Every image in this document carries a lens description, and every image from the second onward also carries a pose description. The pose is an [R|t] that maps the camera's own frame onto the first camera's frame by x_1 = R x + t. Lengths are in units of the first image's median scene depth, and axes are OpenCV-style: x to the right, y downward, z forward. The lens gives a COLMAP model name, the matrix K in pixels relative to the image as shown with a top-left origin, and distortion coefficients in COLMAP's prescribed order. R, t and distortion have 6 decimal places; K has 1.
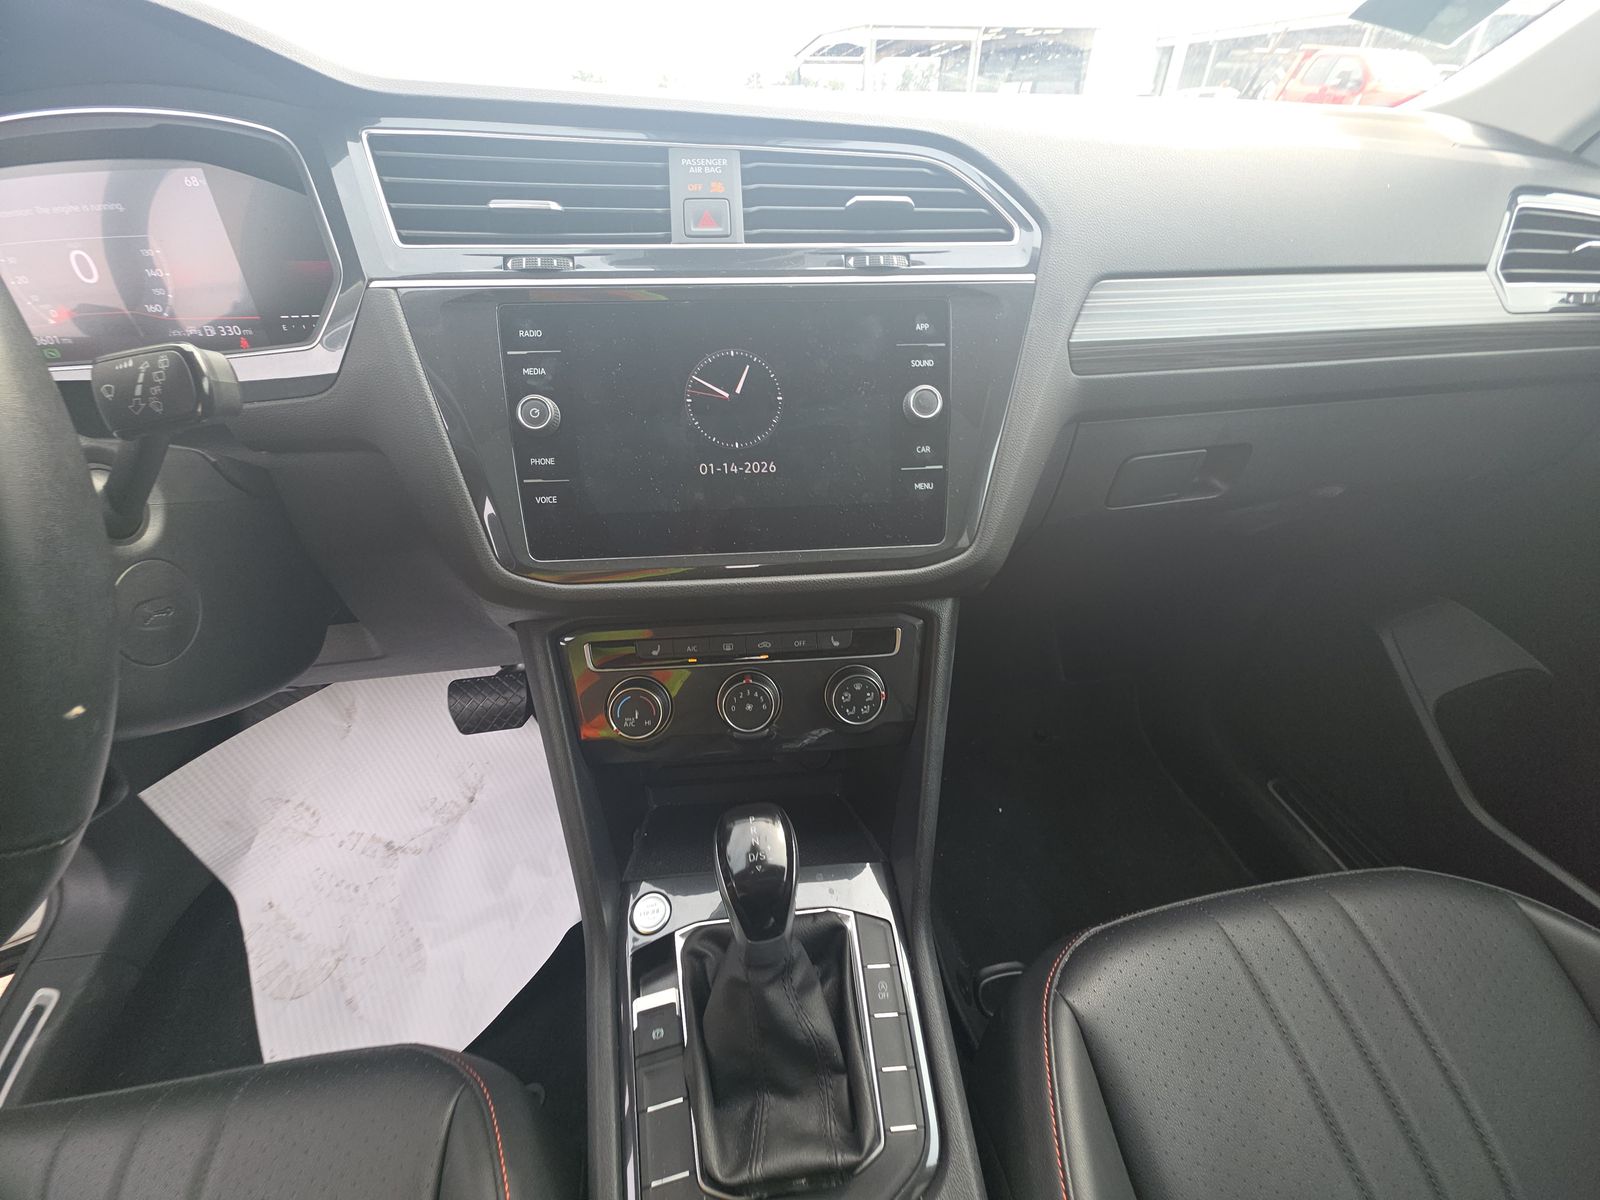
lens RADIAL K [[653.9, 0, 800.0], [0, 653.9, 600.0], [0, 0, 1]] dist [0.012014, -0.010861]
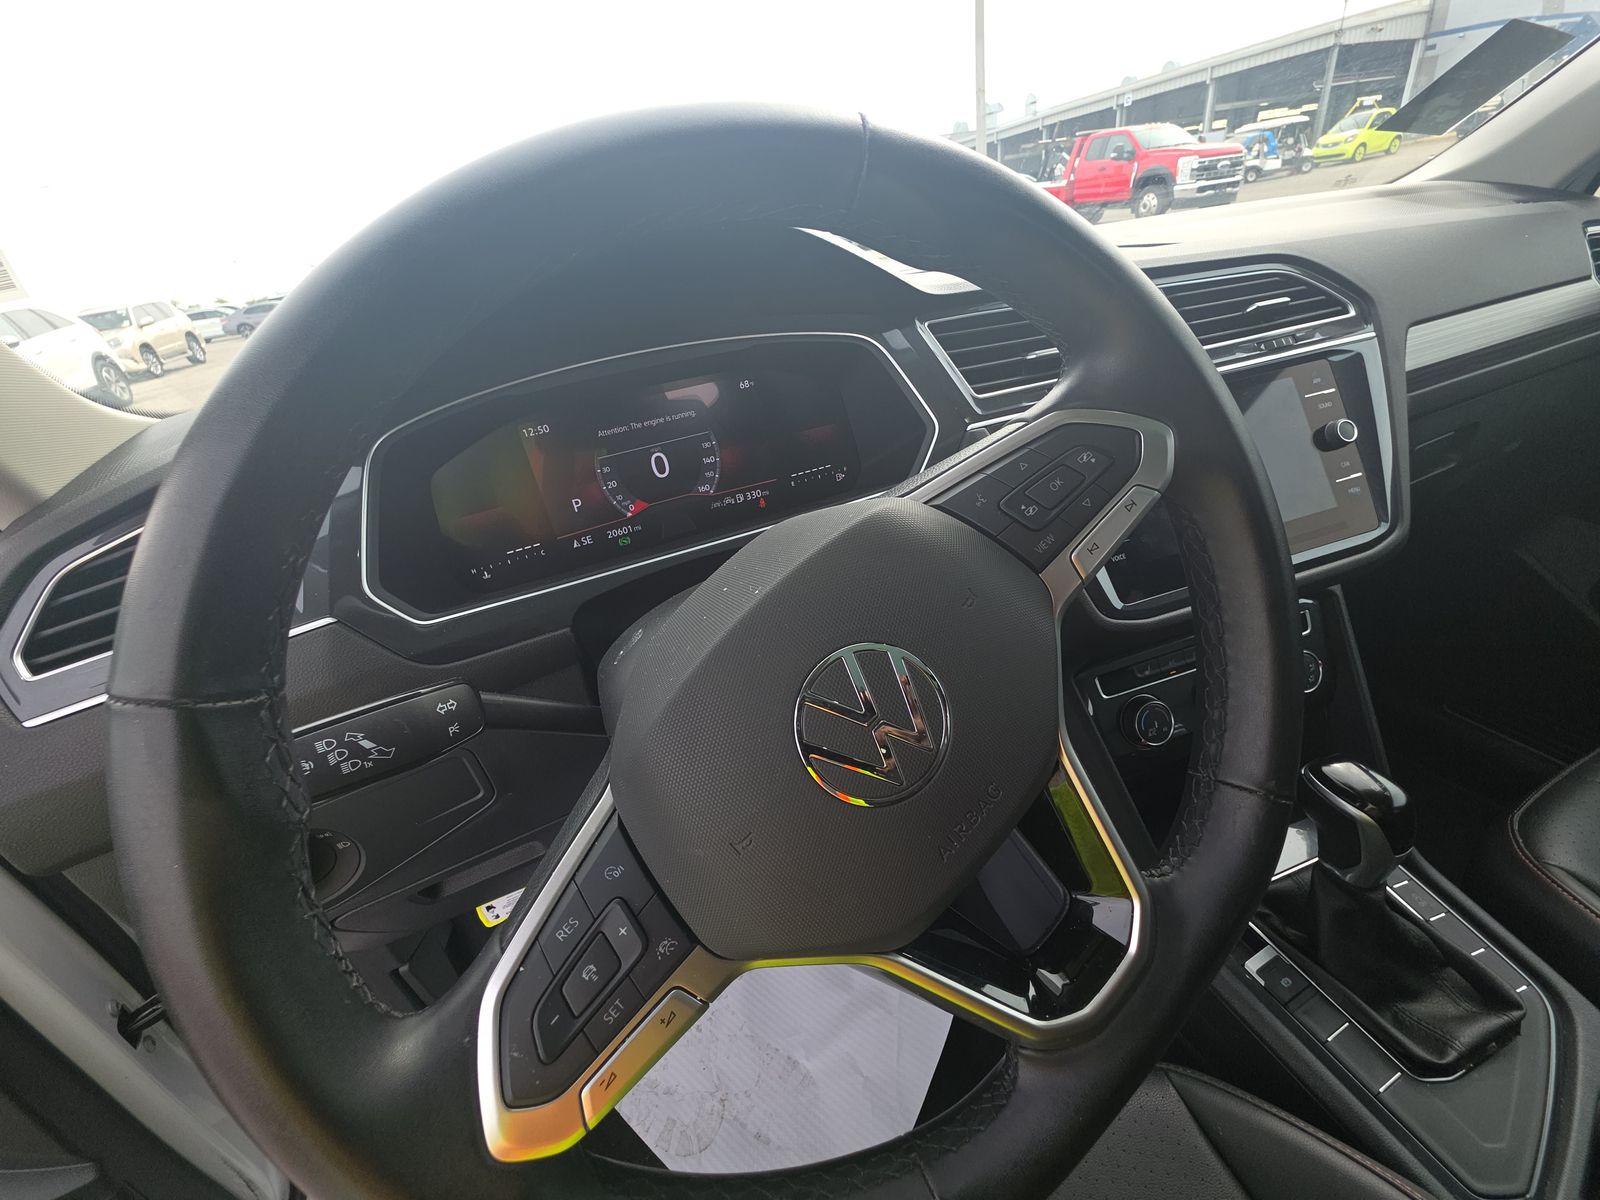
lens RADIAL K [[653.9, 0, 800.0], [0, 653.9, 600.0], [0, 0, 1]] dist [0.012014, -0.010861]
pose [[0.970082, -0.220629, 0.101307, -0.931886], [0.232790, 0.963775, -0.130182, -0.042017], [-0.068915, 0.149870, 0.986301, -0.176509]]
